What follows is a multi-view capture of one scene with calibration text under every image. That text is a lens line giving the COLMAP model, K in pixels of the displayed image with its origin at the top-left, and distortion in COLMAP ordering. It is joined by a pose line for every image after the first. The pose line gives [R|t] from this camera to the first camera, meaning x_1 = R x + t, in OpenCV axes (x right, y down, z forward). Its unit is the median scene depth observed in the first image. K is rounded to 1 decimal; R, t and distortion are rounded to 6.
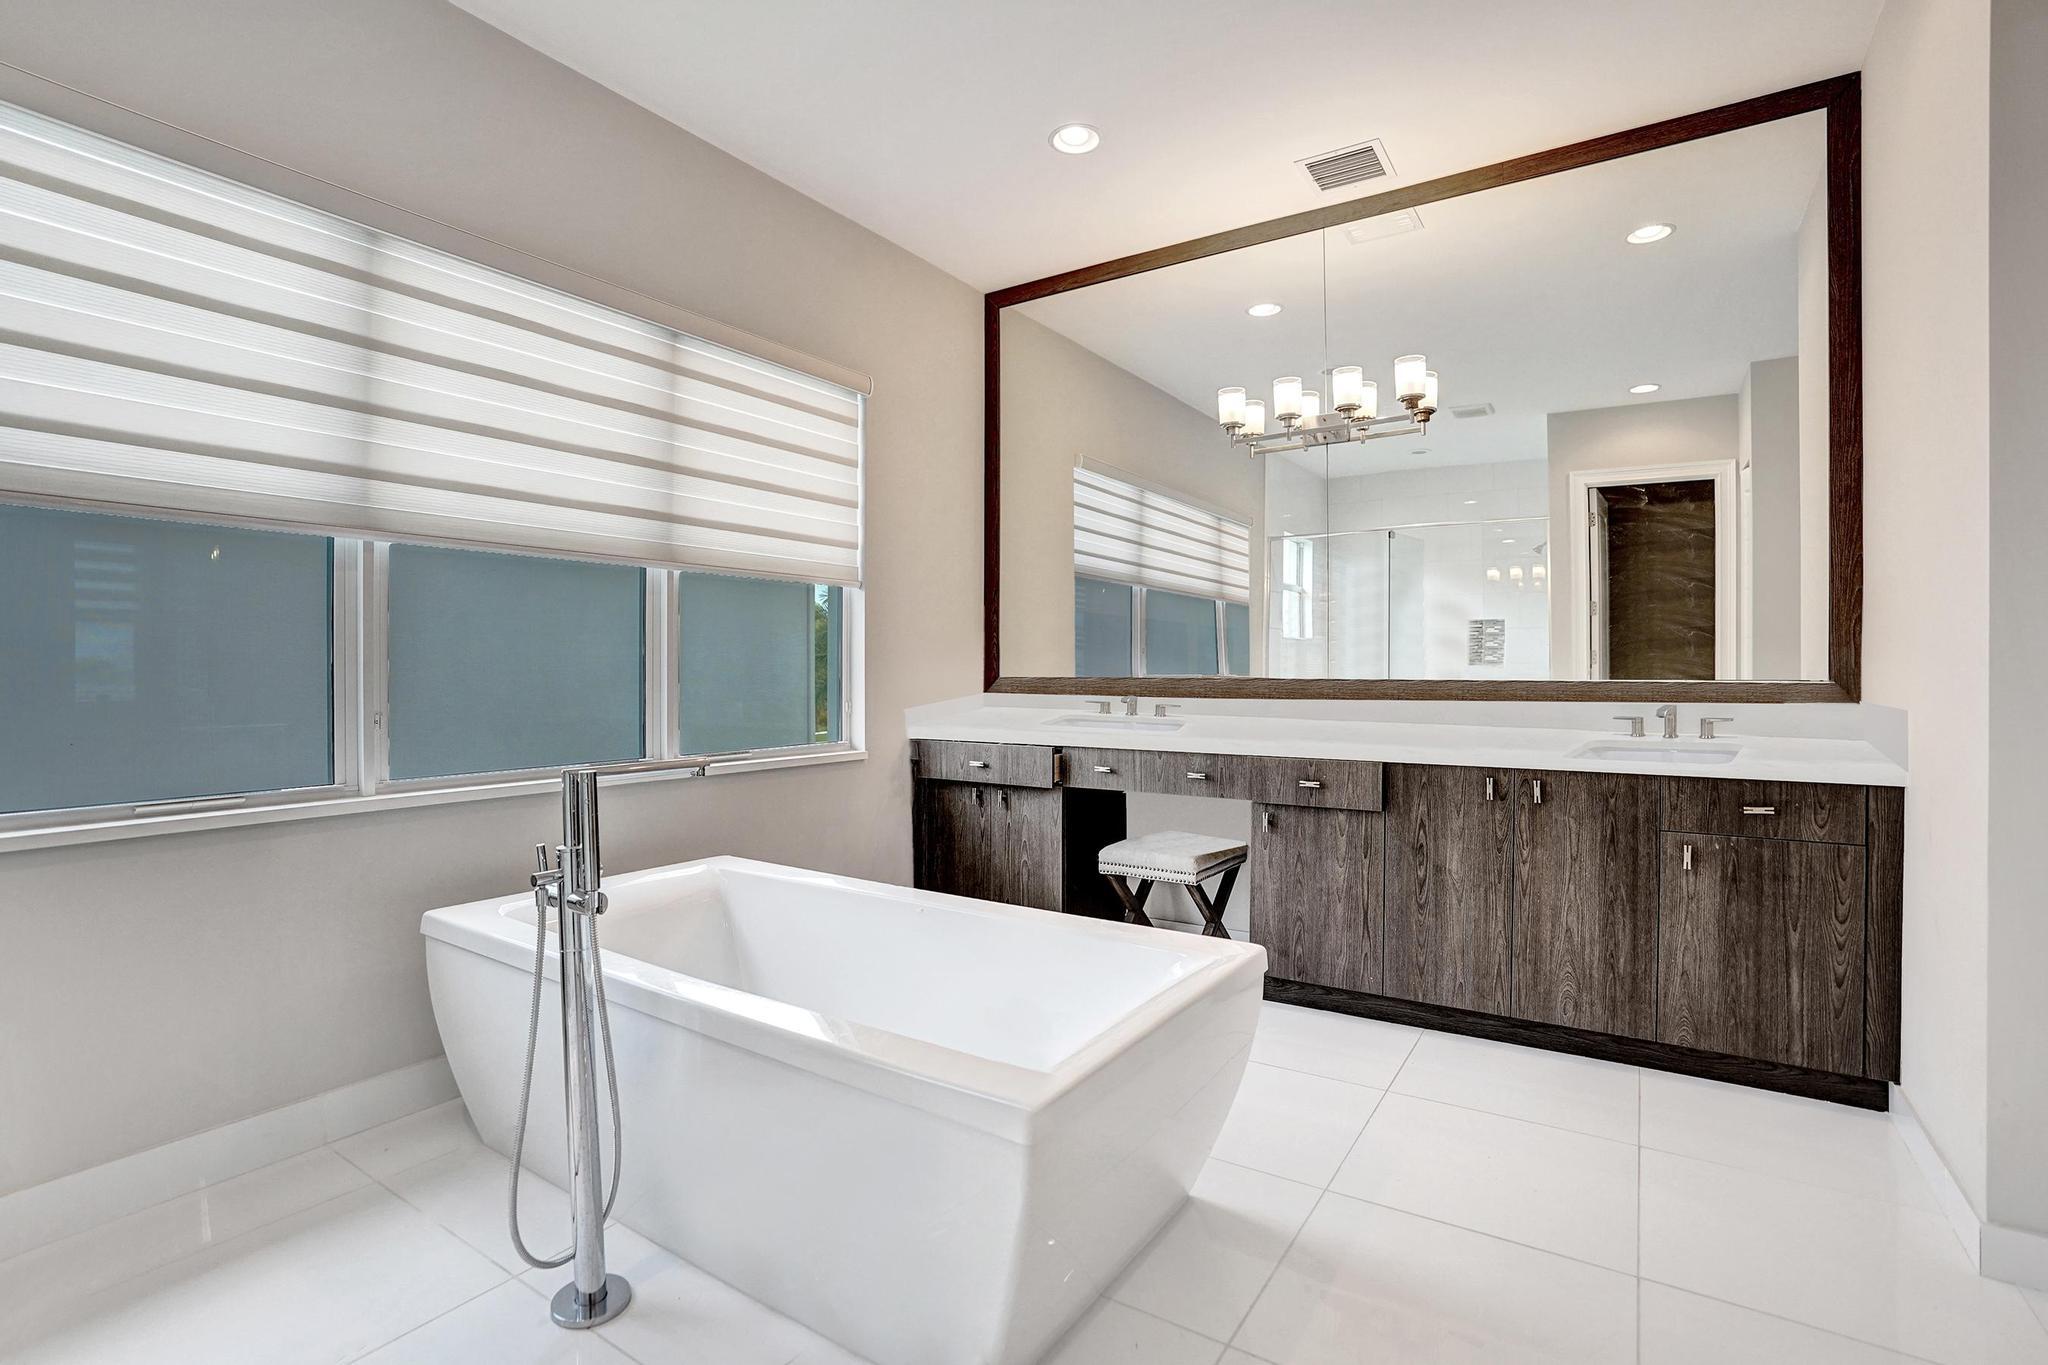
lens RADIAL K [[959.7, 0, 1014.1], [0, 959.7, 679.8], [0, 0, 1]] dist [-0.068806, 0.026706]
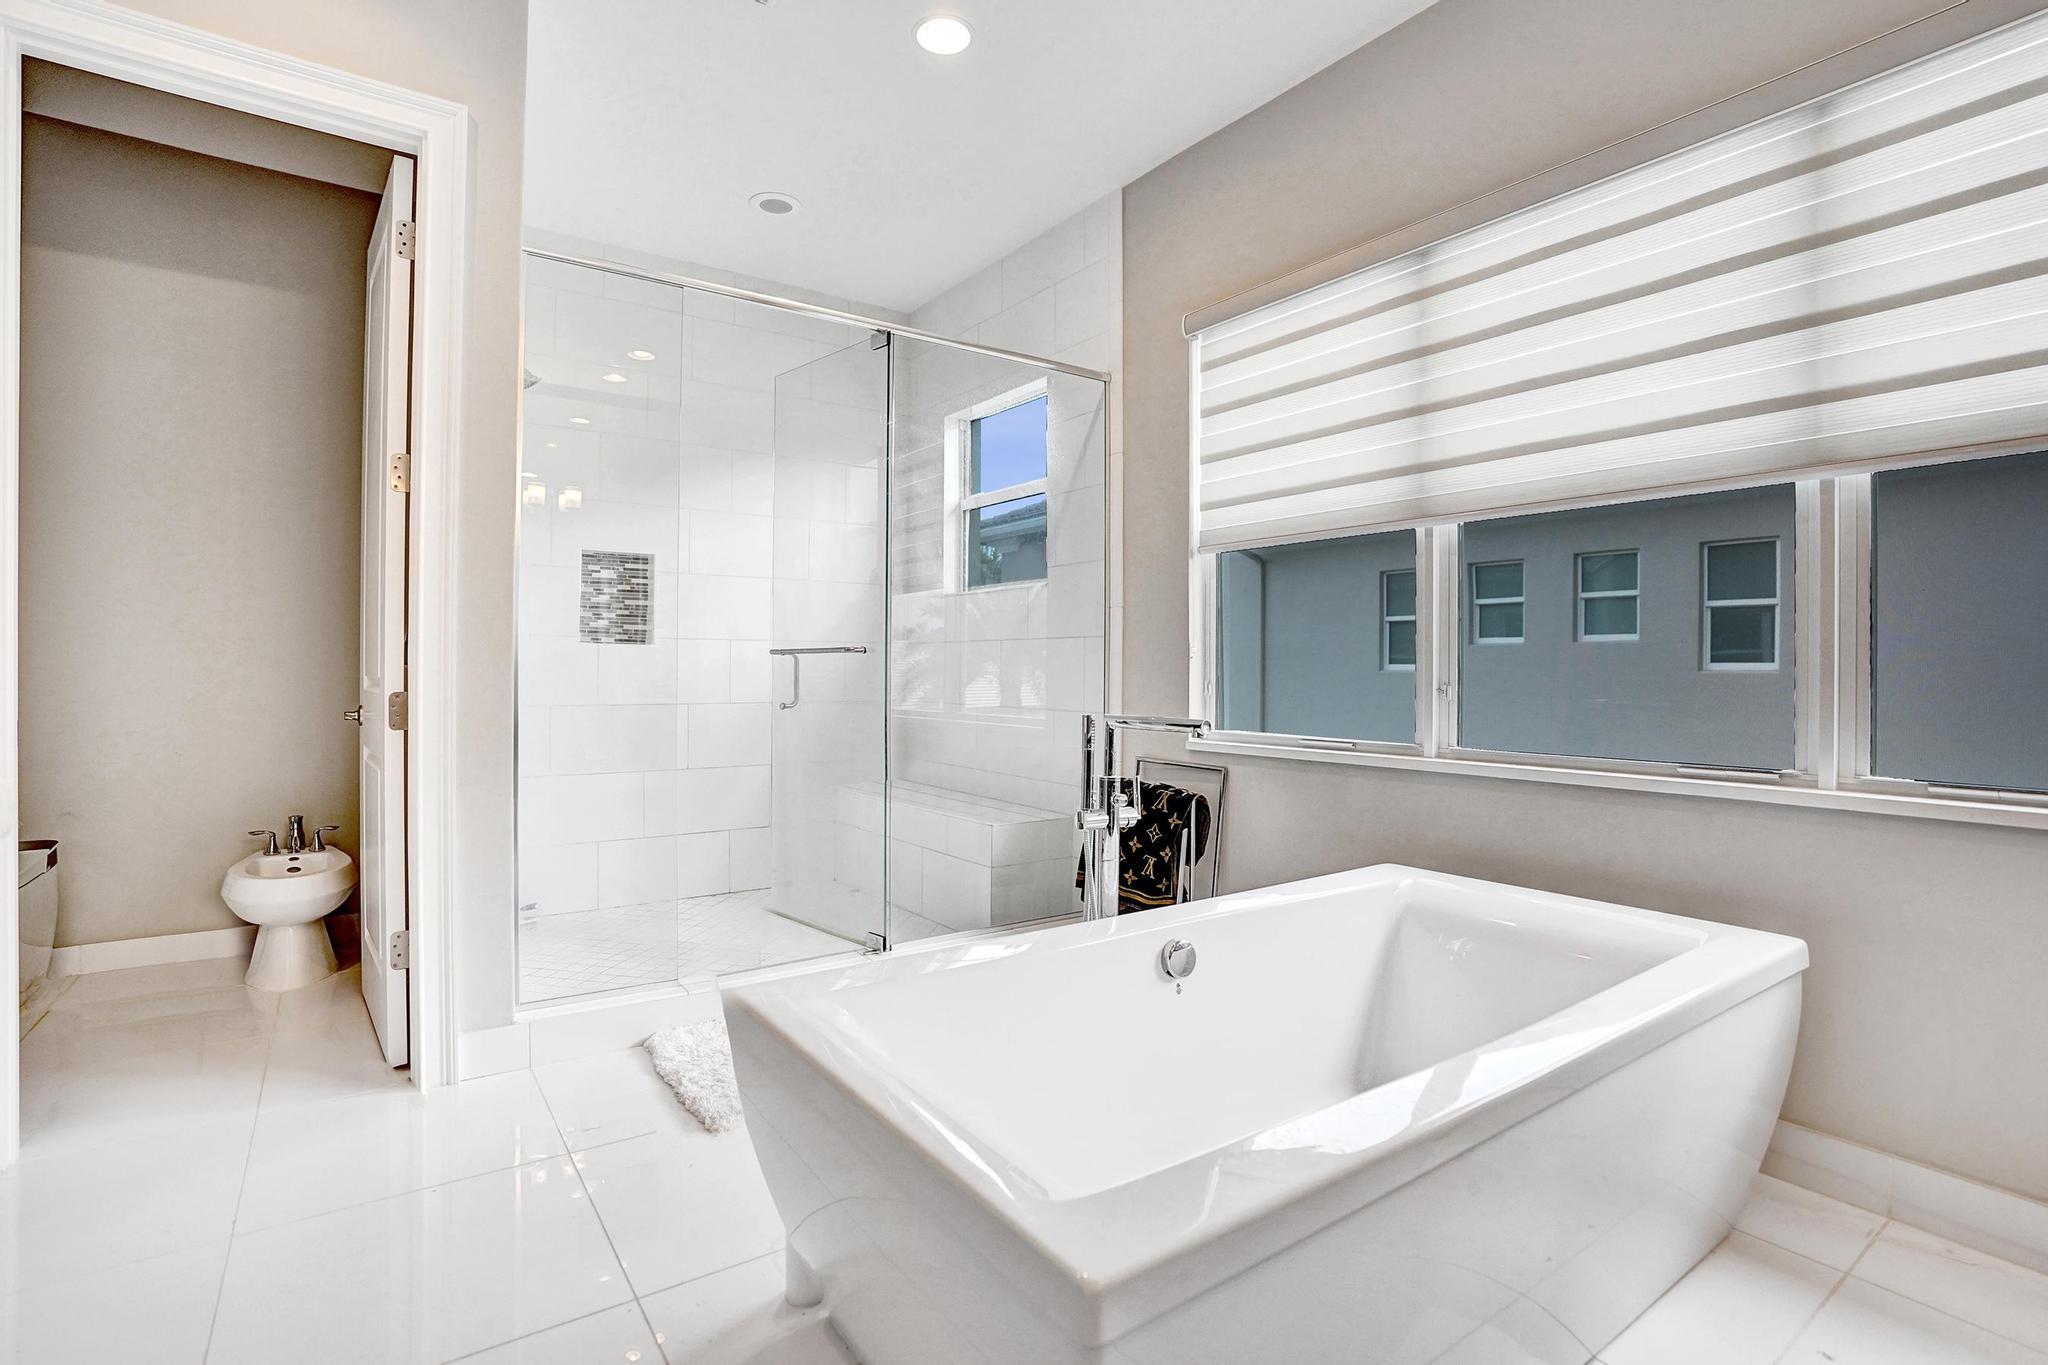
lens RADIAL K [[959.7, 0, 1014.1], [0, 959.7, 679.8], [0, 0, 1]] dist [-0.068806, 0.026706]
pose [[-0.344783, 0.004769, -0.938670, 0.396386], [-0.017963, 0.999770, 0.011677, 0.020161], [0.938510, 0.020887, -0.344619, 0.690083]]
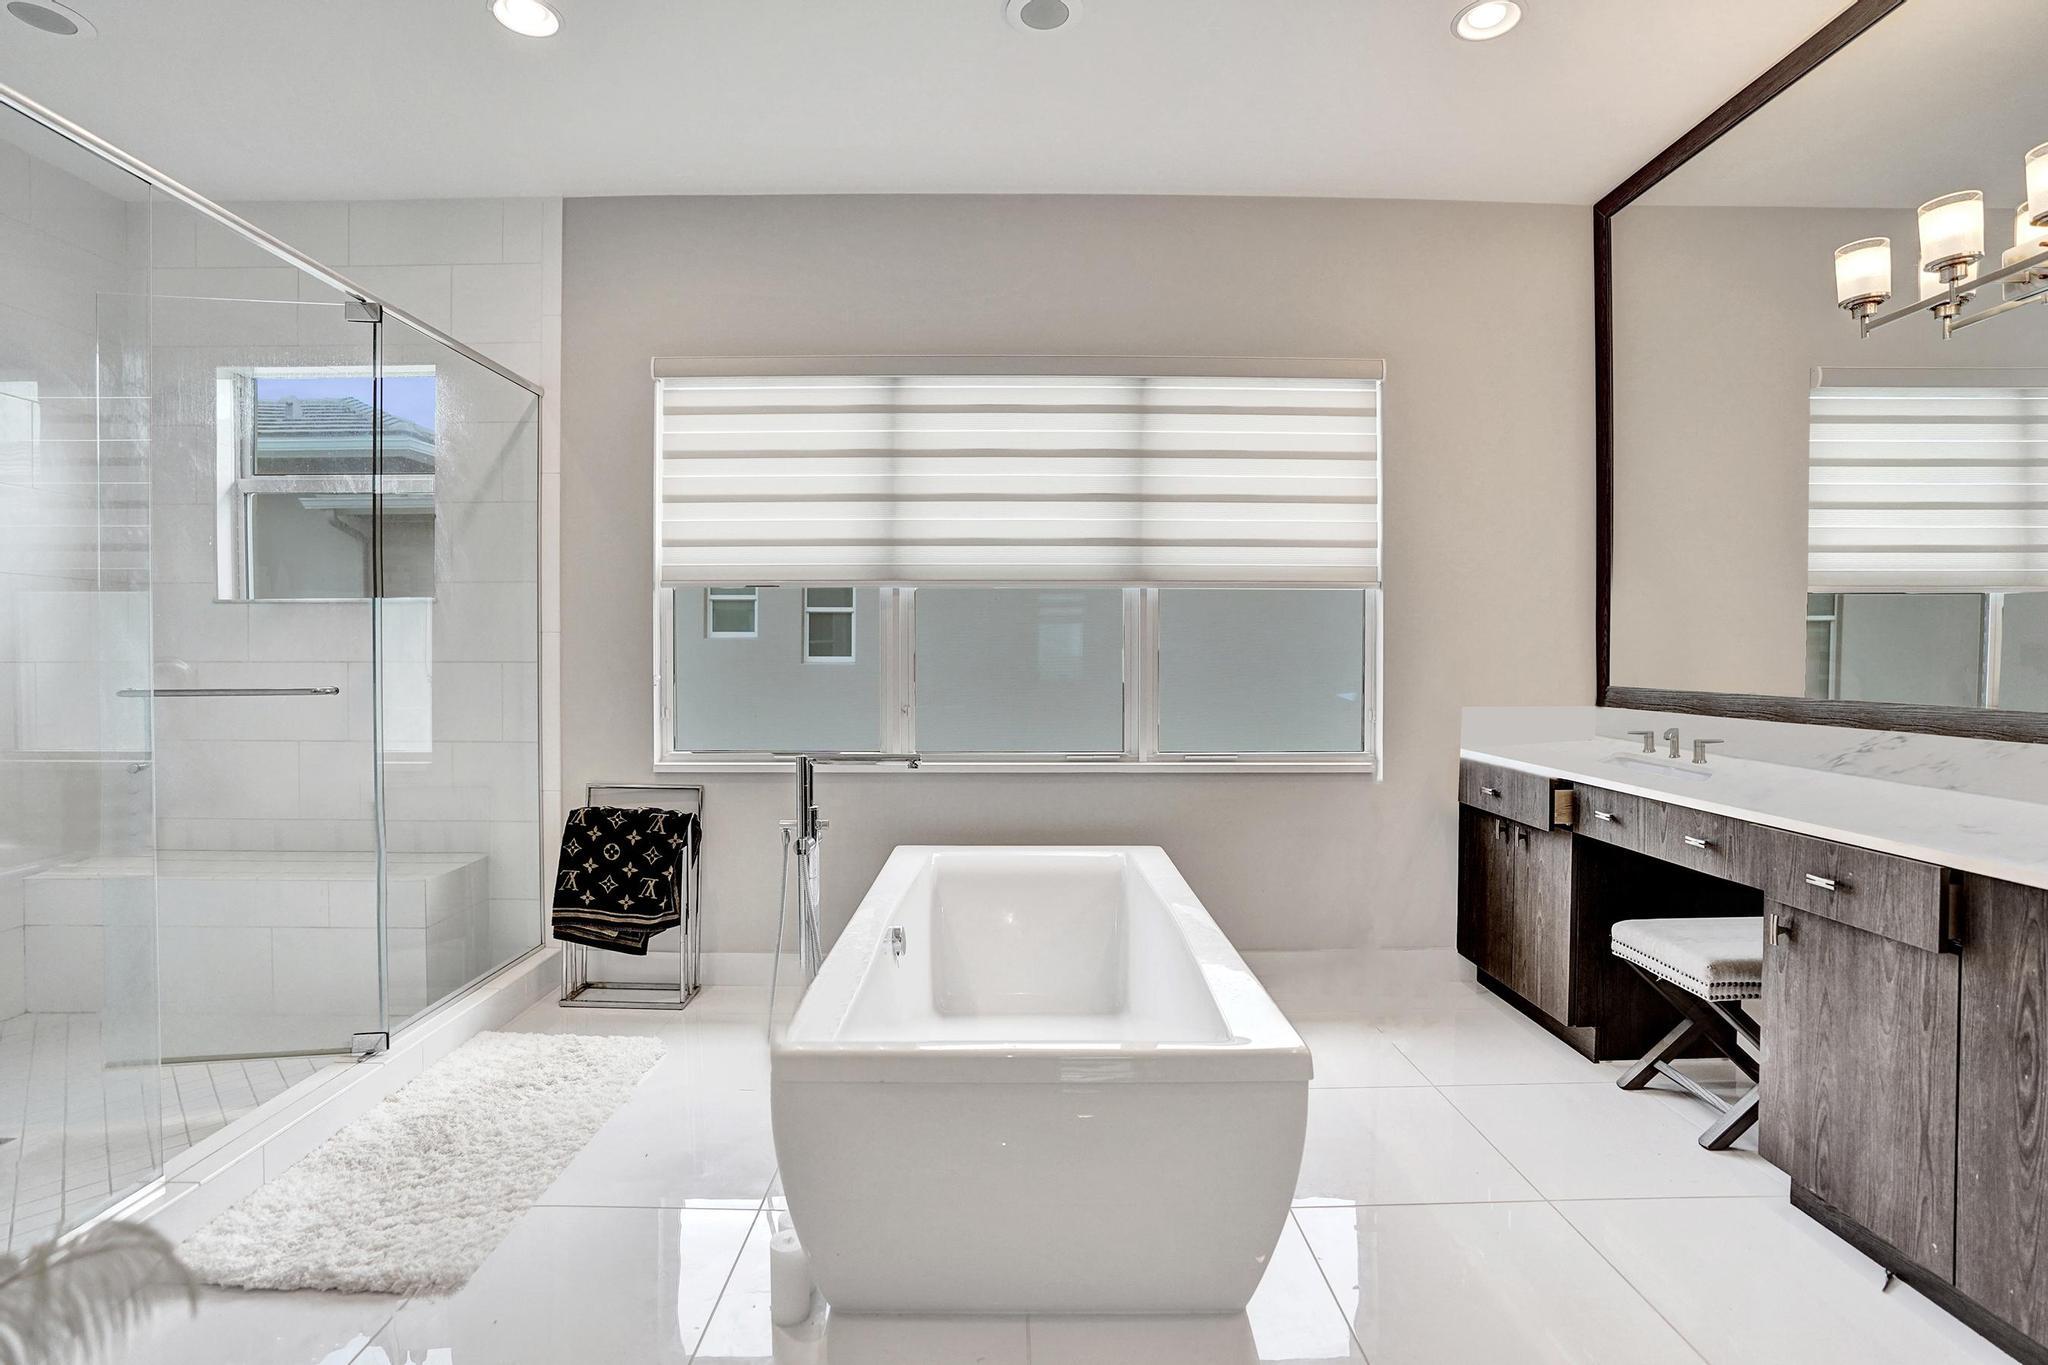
lens RADIAL K [[959.7, 0, 1014.1], [0, 959.7, 679.8], [0, 0, 1]] dist [-0.068806, 0.026706]
pose [[0.566897, 0.020670, -0.823529, 0.484183], [-0.009565, 0.999783, 0.018510, -0.026184], [0.823733, -0.002616, 0.566972, 0.223758]]
